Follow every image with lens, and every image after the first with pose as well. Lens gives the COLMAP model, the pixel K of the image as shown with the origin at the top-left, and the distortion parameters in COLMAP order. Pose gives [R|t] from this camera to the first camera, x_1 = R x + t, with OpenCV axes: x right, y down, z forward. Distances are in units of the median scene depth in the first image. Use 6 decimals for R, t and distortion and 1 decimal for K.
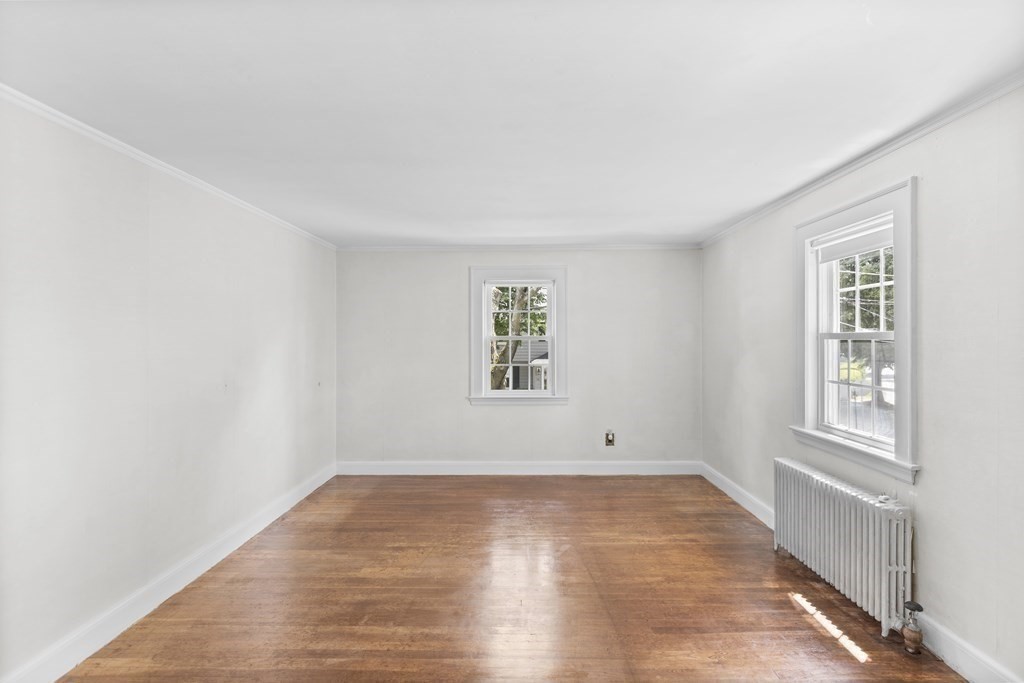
lens RADIAL K [[492.4, 0, 512.0], [0, 492.4, 341.5], [0, 0, 1]] dist [0.000283, -0.000156]
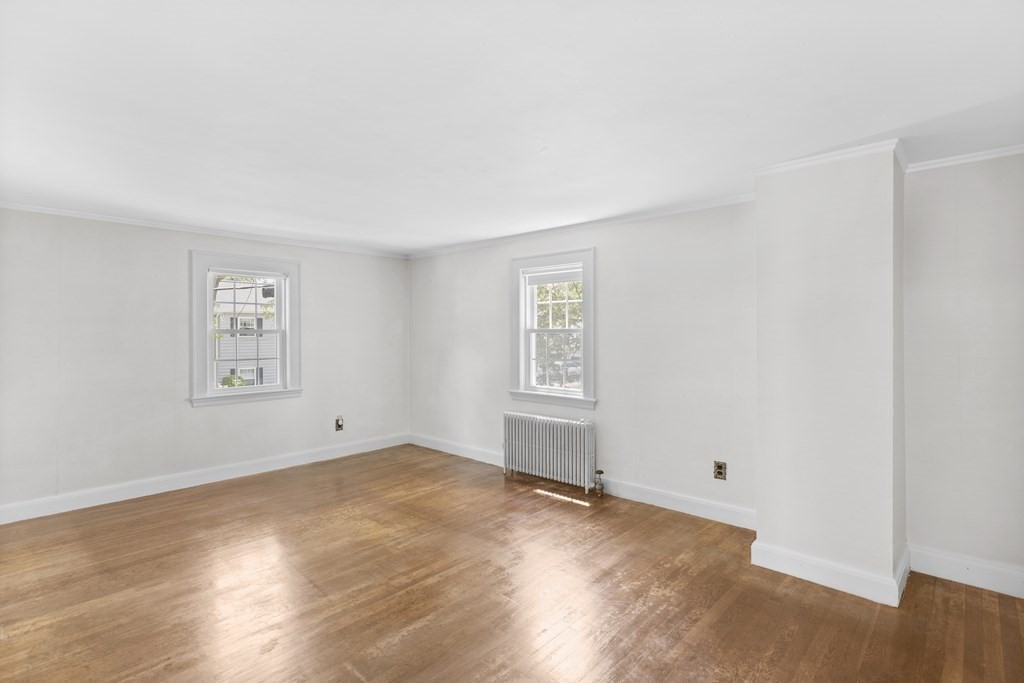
lens RADIAL K [[486.3, 0, 508.5], [0, 486.3, 333.4], [0, 0, 1]] dist [-0.000152, 0.000245]
pose [[0.678538, 0.001284, 0.734564, -0.555129], [0.003814, 0.999979, -0.005271, 0.004971], [-0.734556, 0.006378, 0.678519, -0.017021]]
